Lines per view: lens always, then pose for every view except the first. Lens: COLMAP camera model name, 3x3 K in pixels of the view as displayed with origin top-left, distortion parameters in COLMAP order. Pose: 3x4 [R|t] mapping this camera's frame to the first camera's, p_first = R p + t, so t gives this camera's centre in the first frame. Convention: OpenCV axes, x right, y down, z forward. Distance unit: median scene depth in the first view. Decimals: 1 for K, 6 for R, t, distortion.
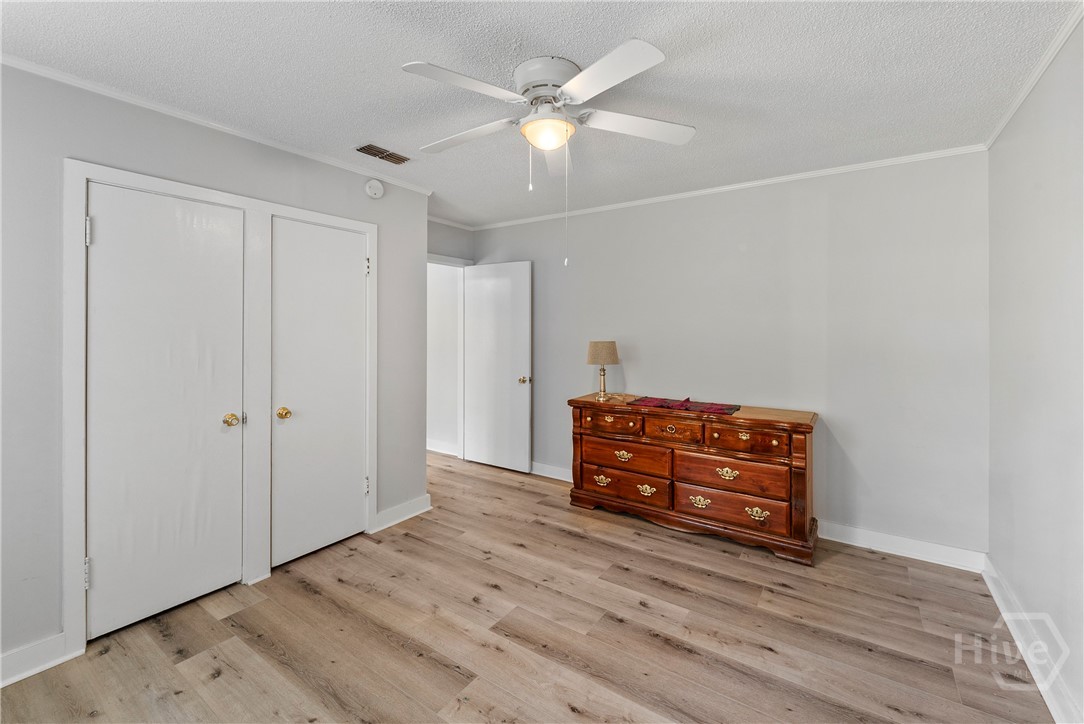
lens RADIAL K [[459.2, 0, 541.1], [0, 459.2, 330.7], [0, 0, 1]] dist [-0.000048, -0.000092]
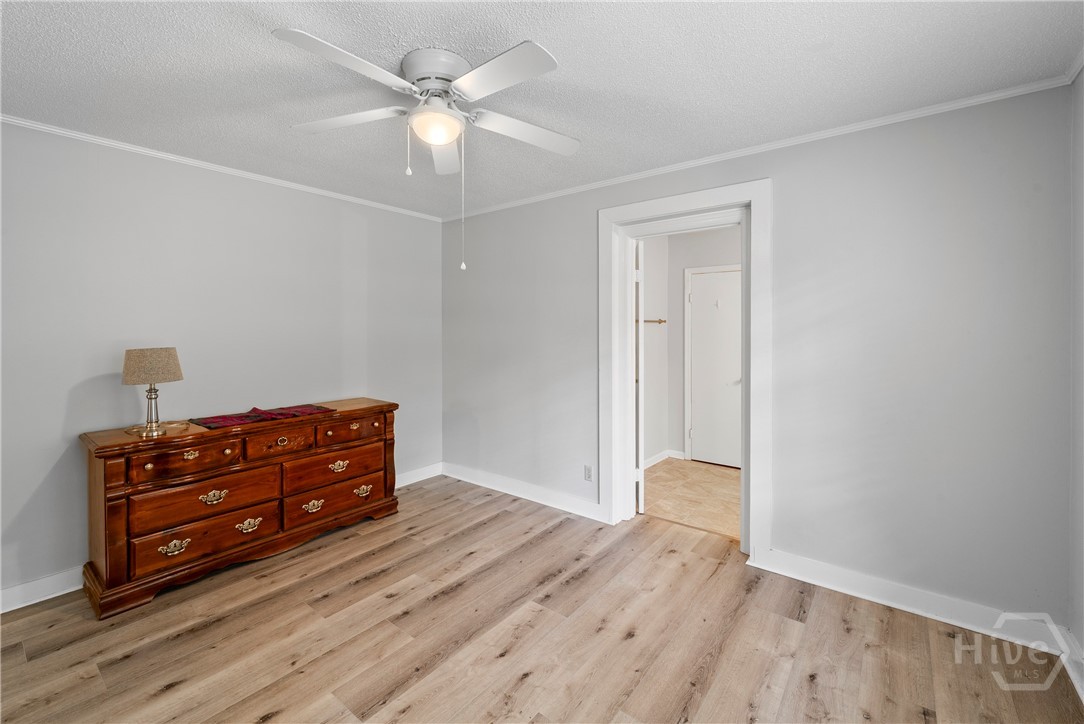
lens RADIAL K [[459.2, 0, 534.9], [0, 459.2, 327.8], [0, 0, 1]] dist [-0.000048, -0.000092]
pose [[0.070724, 0.000921, 0.997496, -0.648091], [0.008991, 0.999958, -0.001561, -0.002888], [-0.997455, 0.009079, 0.070712, 0.492944]]
